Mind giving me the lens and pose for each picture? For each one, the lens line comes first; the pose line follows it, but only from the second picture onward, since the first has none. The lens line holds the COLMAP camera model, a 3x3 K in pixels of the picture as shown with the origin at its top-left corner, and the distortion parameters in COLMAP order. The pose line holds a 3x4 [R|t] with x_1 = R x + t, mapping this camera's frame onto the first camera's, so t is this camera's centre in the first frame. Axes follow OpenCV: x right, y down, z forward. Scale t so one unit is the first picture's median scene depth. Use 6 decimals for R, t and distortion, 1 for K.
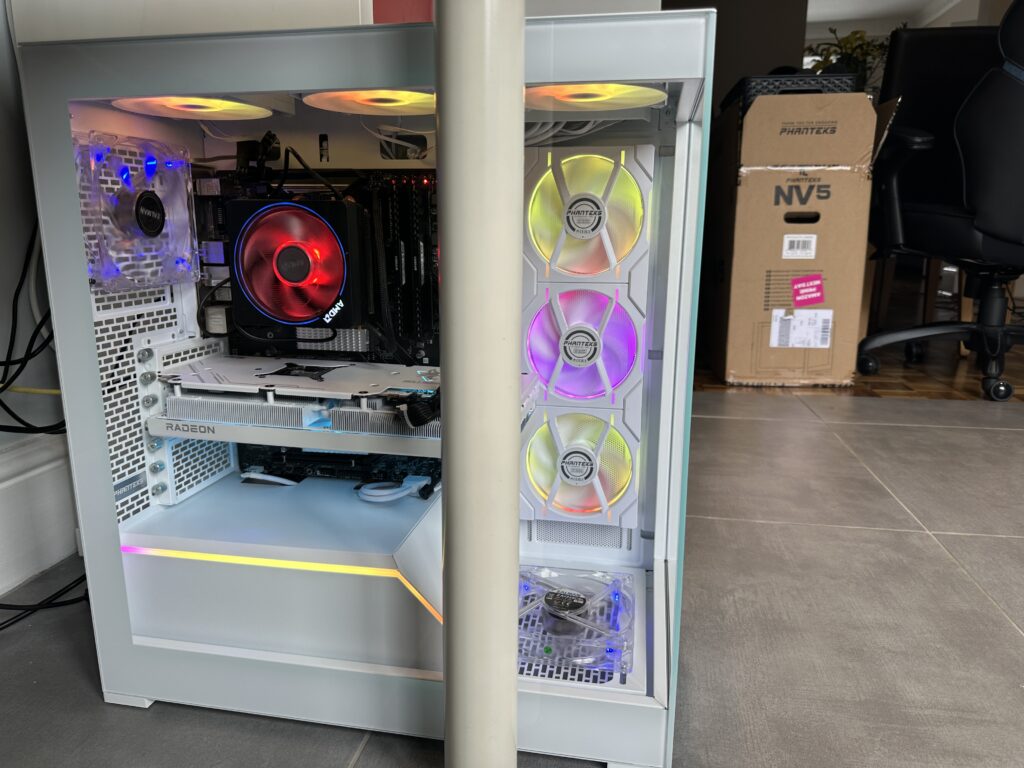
lens RADIAL K [[739.1, 0, 519.0], [0, 739.1, 385.7], [0, 0, 1]] dist [0.011130, -0.040311]
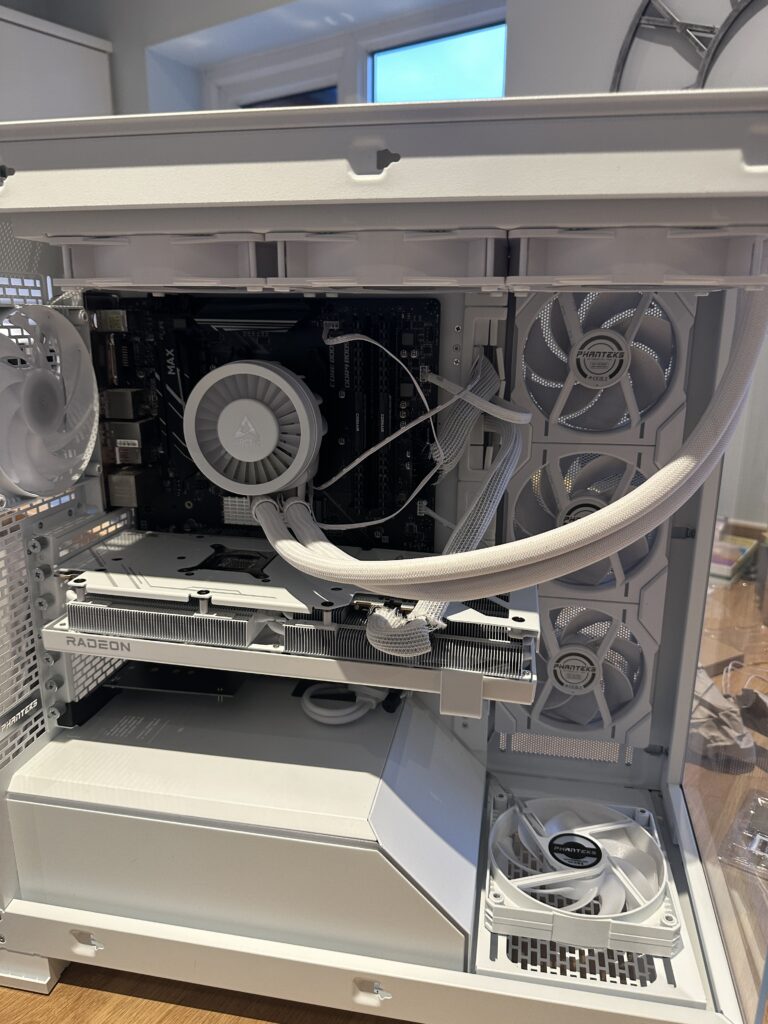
lens RADIAL K [[739.1, 0, 384.7], [0, 739.1, 514.3], [0, 0, 1]] dist [0.011130, -0.040311]
pose [[0.999987, 0.000708, -0.004992, -0.134346], [-0.000493, 0.999081, 0.042866, -0.103816], [0.005018, -0.042863, 0.999068, 0.224511]]
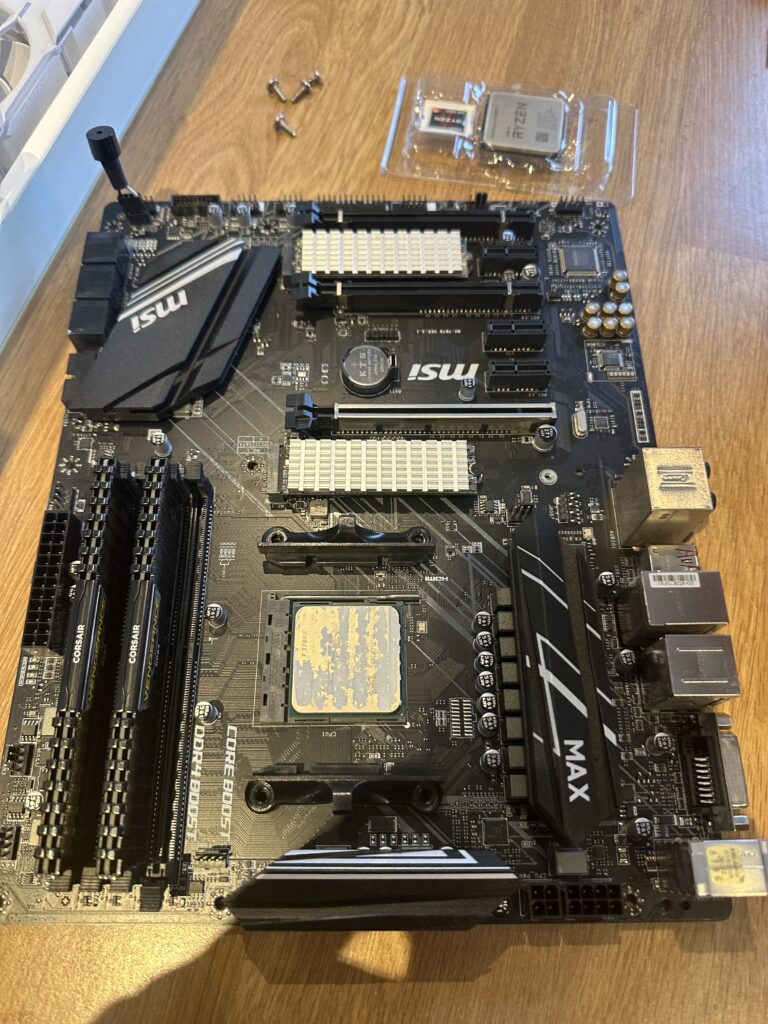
lens RADIAL K [[739.1, 0, 382.8], [0, 739.1, 509.0], [0, 0, 1]] dist [0.011130, -0.040311]
pose [[-0.983502, 0.079212, 0.162635, -0.348120], [-0.047912, -0.980989, 0.188057, -0.176554], [0.174439, 0.177162, 0.968599, 0.665869]]
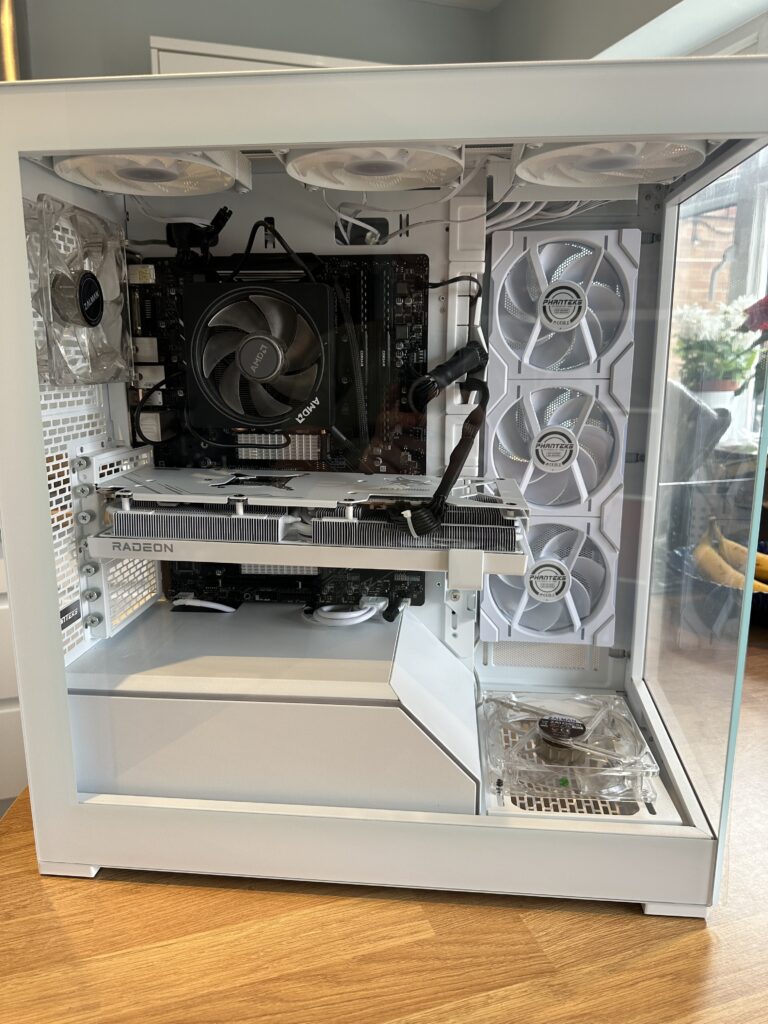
lens RADIAL K [[739.1, 0, 376.9], [0, 739.1, 510.1], [0, 0, 1]] dist [0.011130, -0.040311]
pose [[0.996446, -0.022862, 0.081072, -0.225709], [0.023839, 0.999654, -0.011100, 0.028652], [-0.080791, 0.012993, 0.996646, 0.106822]]
